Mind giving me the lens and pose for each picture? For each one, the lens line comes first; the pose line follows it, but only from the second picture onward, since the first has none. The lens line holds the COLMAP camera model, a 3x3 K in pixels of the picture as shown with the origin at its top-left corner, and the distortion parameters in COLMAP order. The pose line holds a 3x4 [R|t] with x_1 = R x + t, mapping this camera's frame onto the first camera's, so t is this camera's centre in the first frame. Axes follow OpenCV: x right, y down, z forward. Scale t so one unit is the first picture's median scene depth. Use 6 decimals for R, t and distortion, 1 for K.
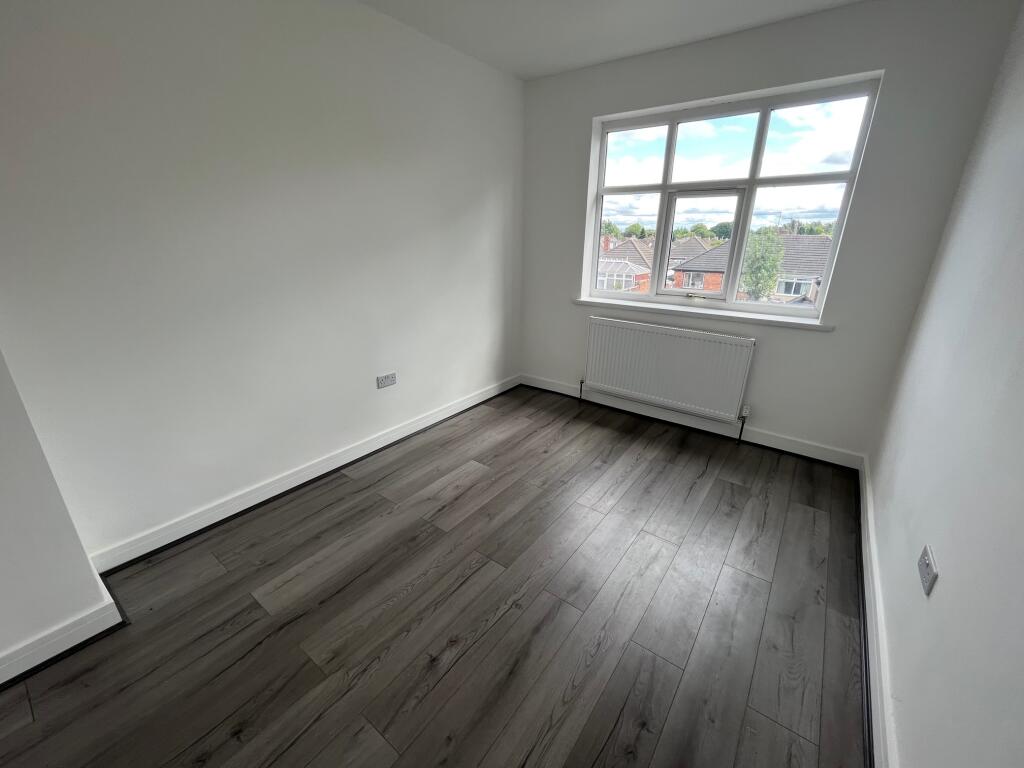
lens RADIAL K [[417.7, 0, 512.0], [0, 417.7, 384.0], [0, 0, 1]] dist [0.000652, 0.000055]
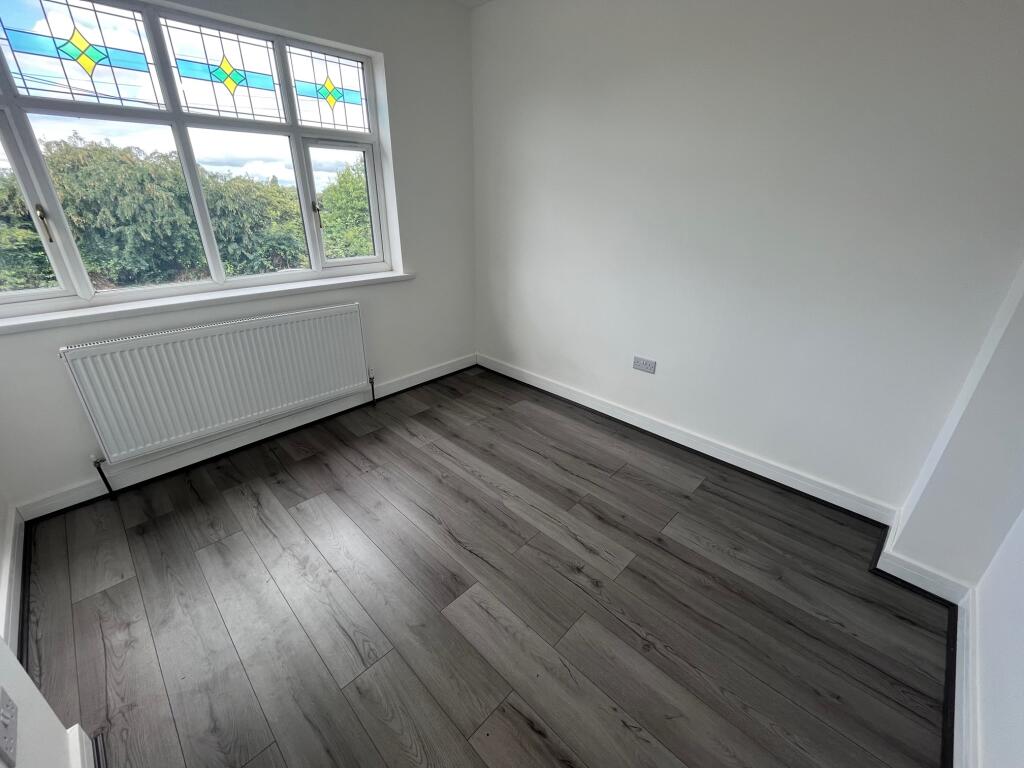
lens RADIAL K [[417.7, 0, 512.0], [0, 417.7, 384.0], [0, 0, 1]] dist [0.000652, 0.000055]
pose [[0.045218, -0.376894, 0.925152, -0.391714], [0.339568, 0.876754, 0.340581, -0.141136], [-0.939494, 0.298752, 0.167627, 0.487038]]
